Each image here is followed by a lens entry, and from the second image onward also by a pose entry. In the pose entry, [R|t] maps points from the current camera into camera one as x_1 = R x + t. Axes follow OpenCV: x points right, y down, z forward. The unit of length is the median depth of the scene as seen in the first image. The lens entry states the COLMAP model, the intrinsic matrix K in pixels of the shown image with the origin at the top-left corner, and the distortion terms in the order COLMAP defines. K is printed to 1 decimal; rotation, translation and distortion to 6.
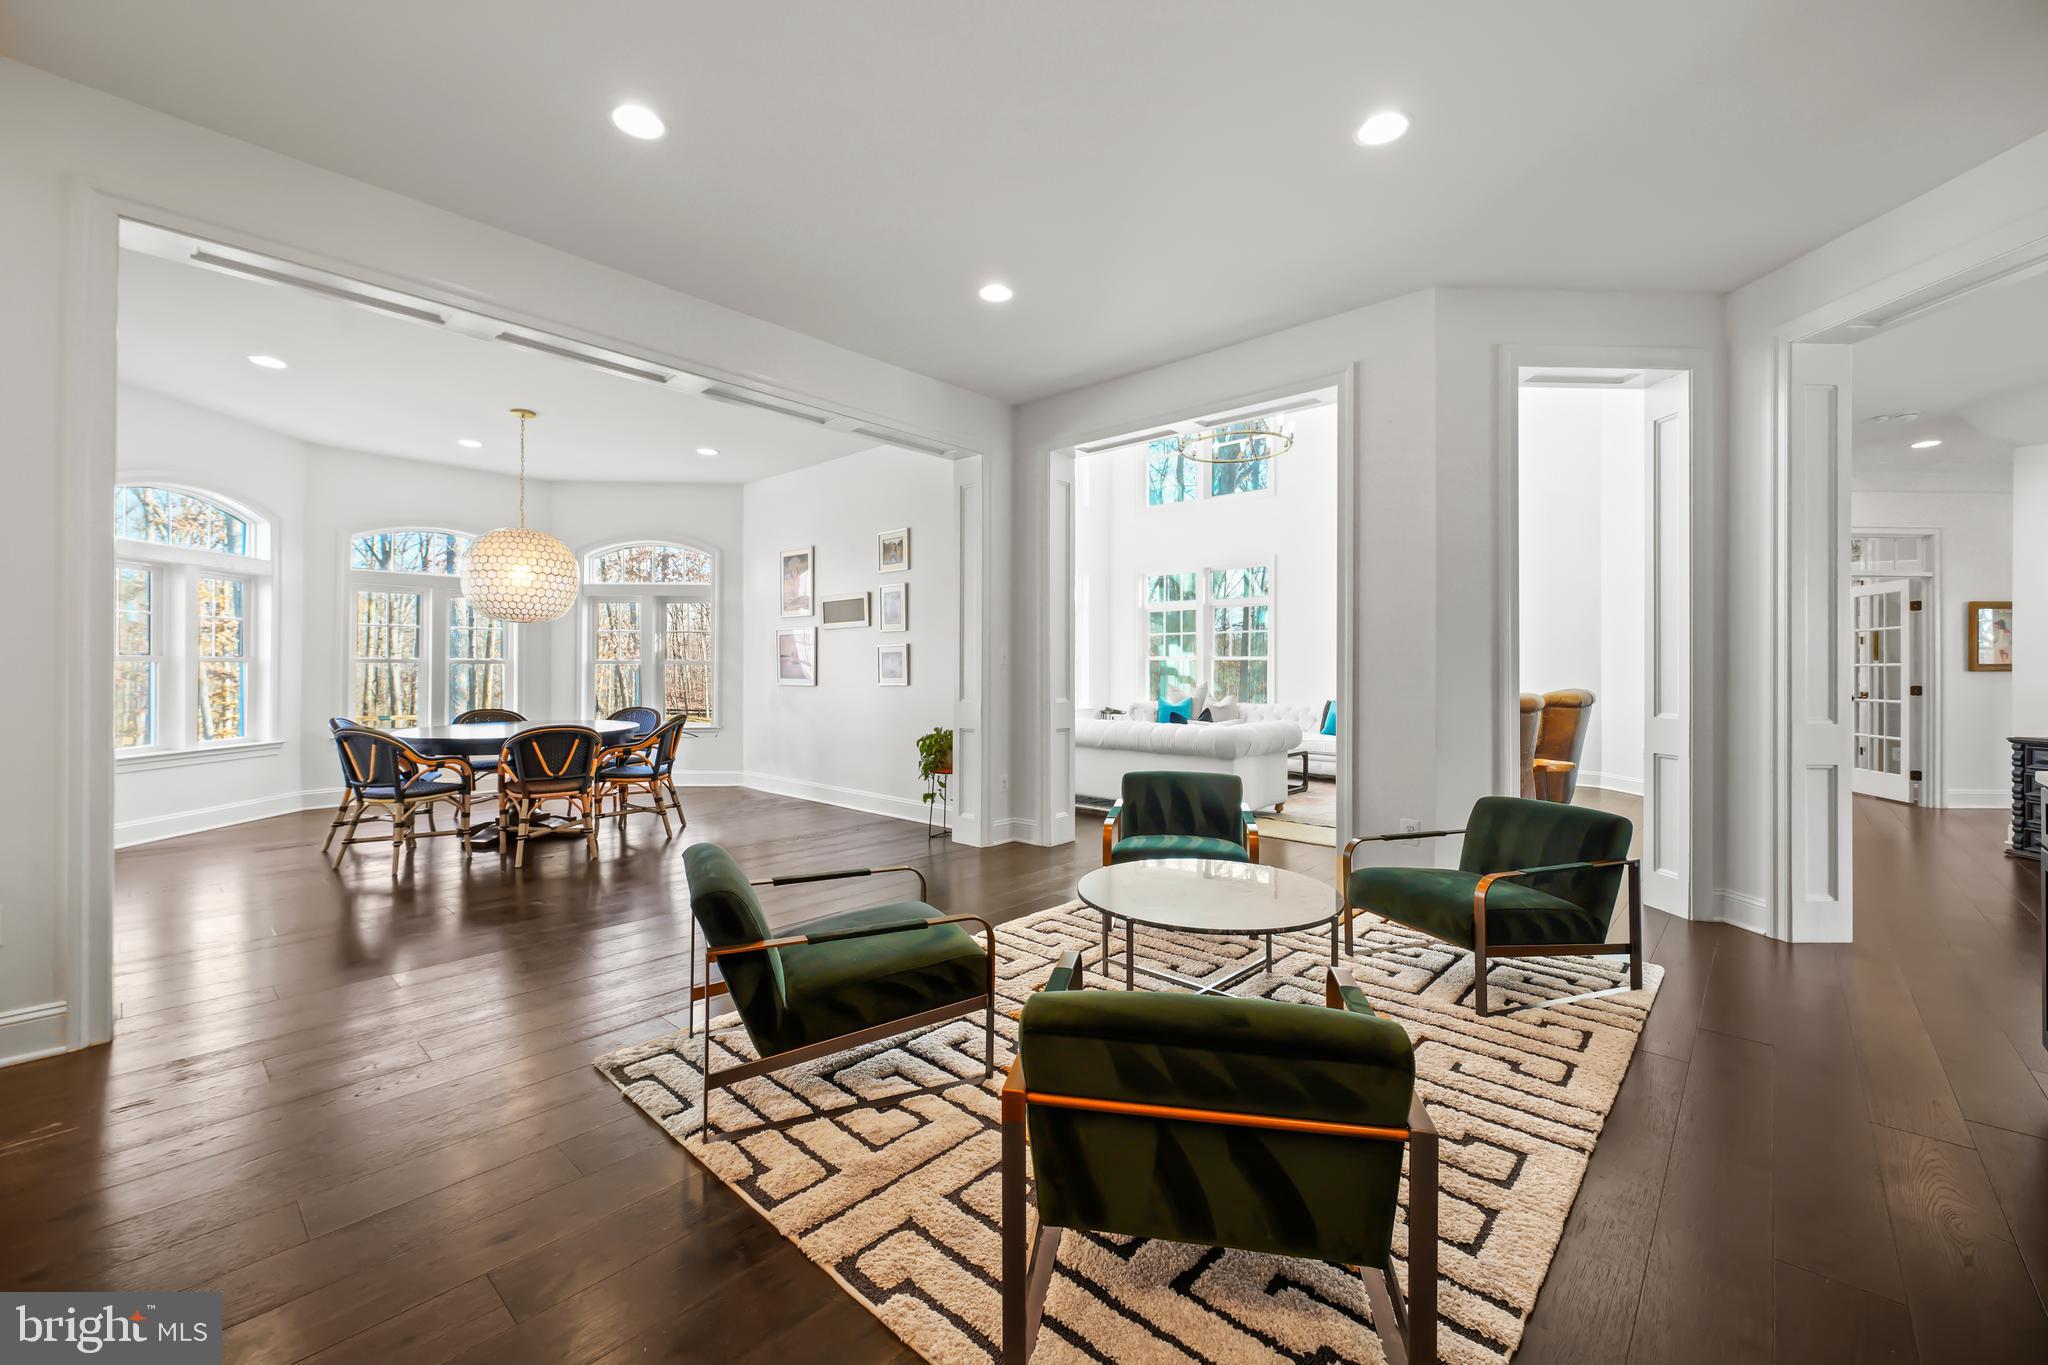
lens RADIAL K [[822.2, 0, 1022.0], [0, 822.2, 674.8], [0, 0, 1]] dist [-0.003161, -0.000181]
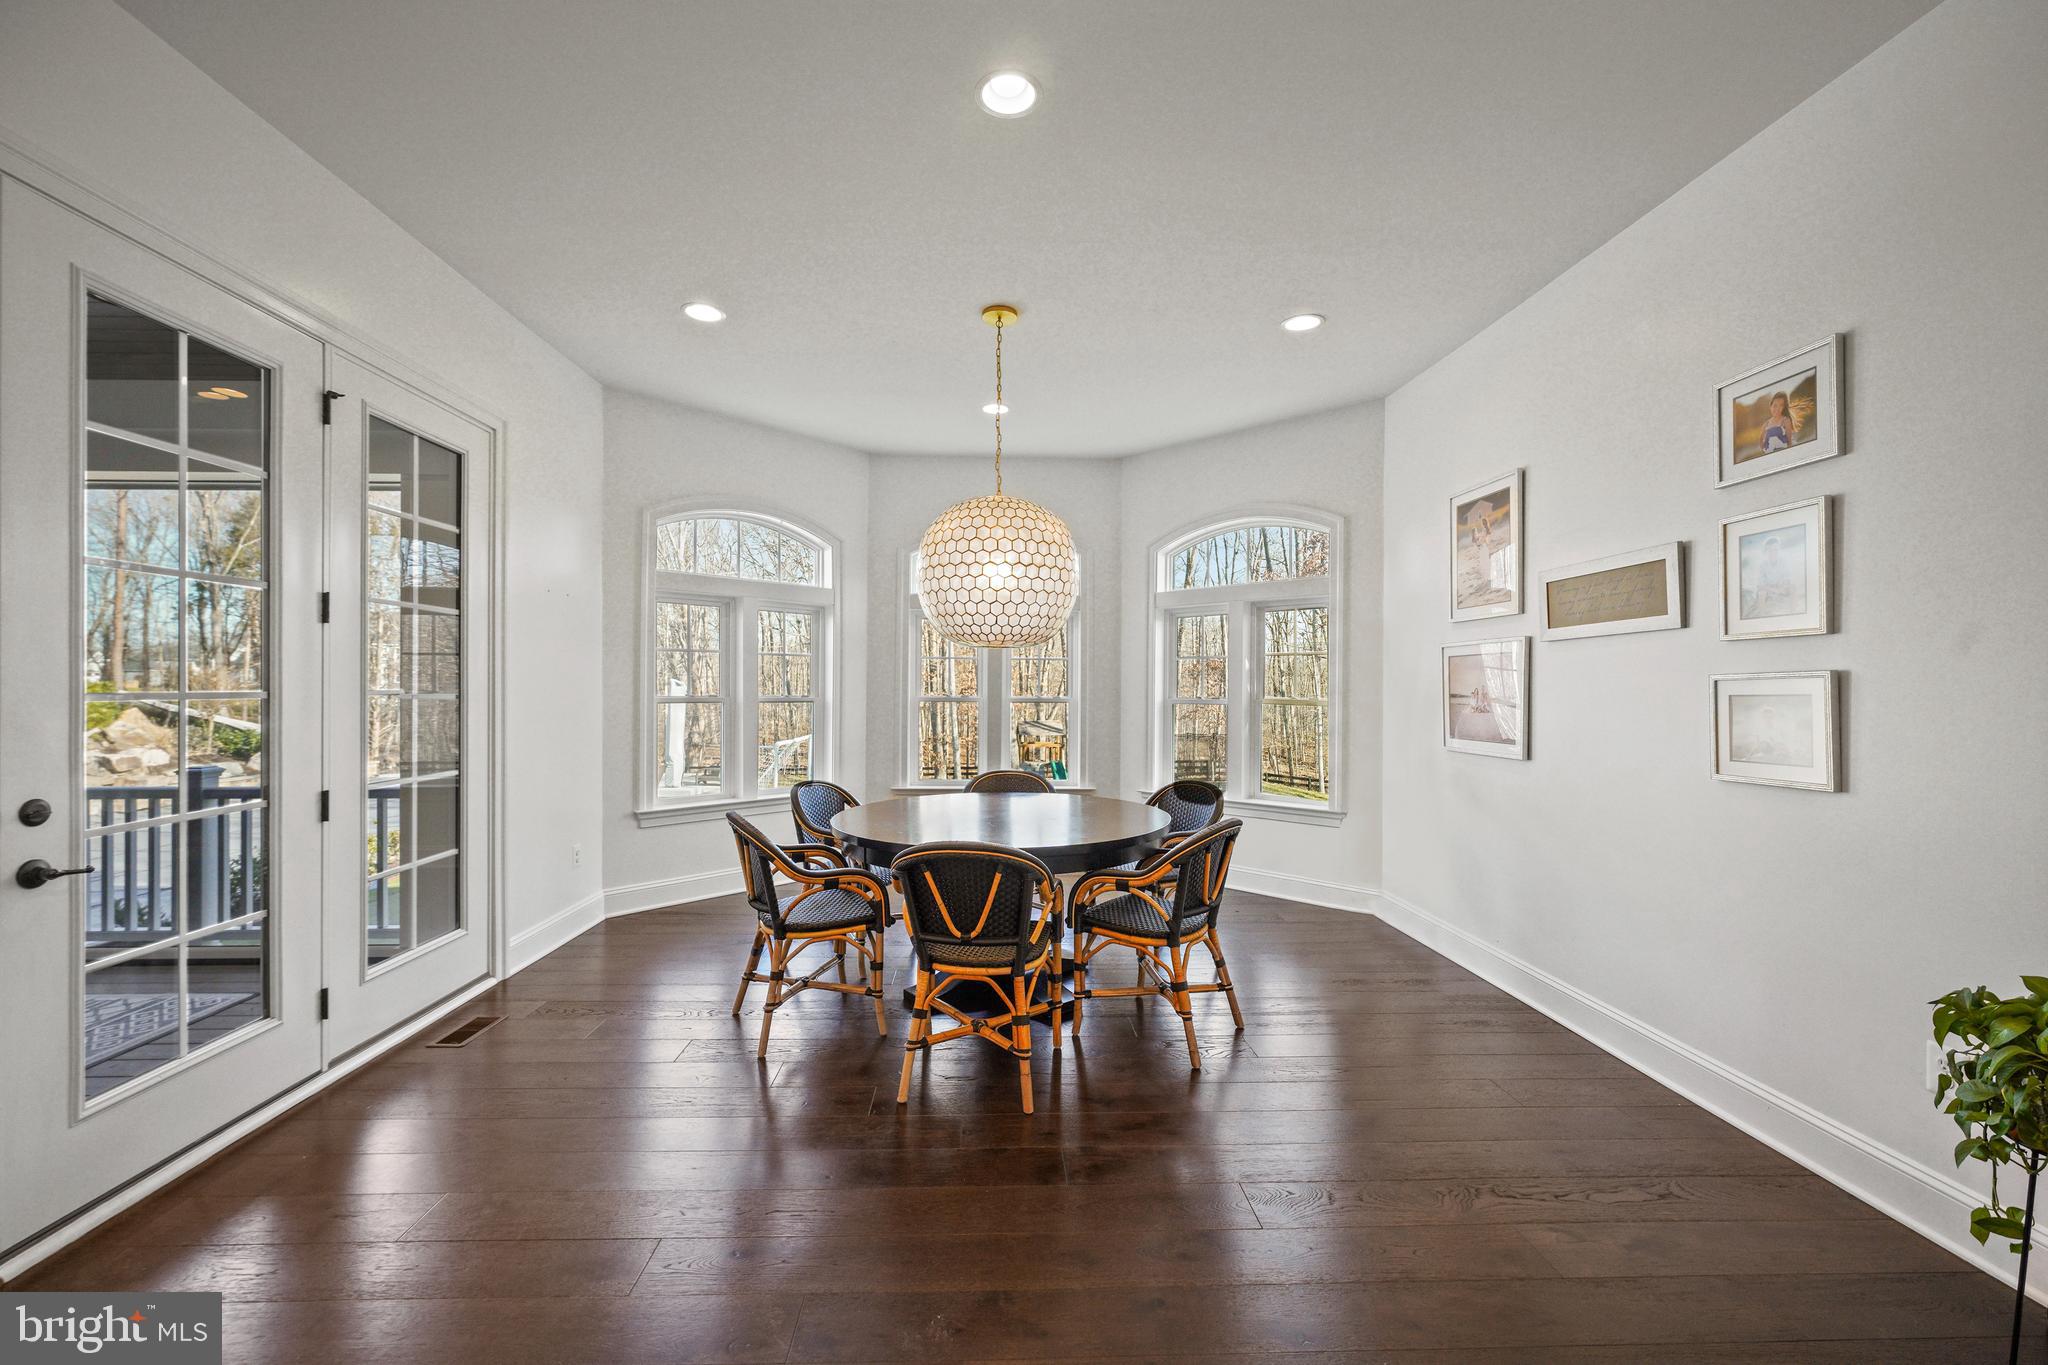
lens RADIAL K [[822.2, 0, 1018.8], [0, 822.2, 690.9], [0, 0, 1]] dist [-0.003161, -0.000181]
pose [[0.703851, 0.003785, -0.710338, -0.119233], [-0.007745, 0.999967, -0.002346, -0.022933], [0.710305, 0.007153, 0.703857, 0.450973]]
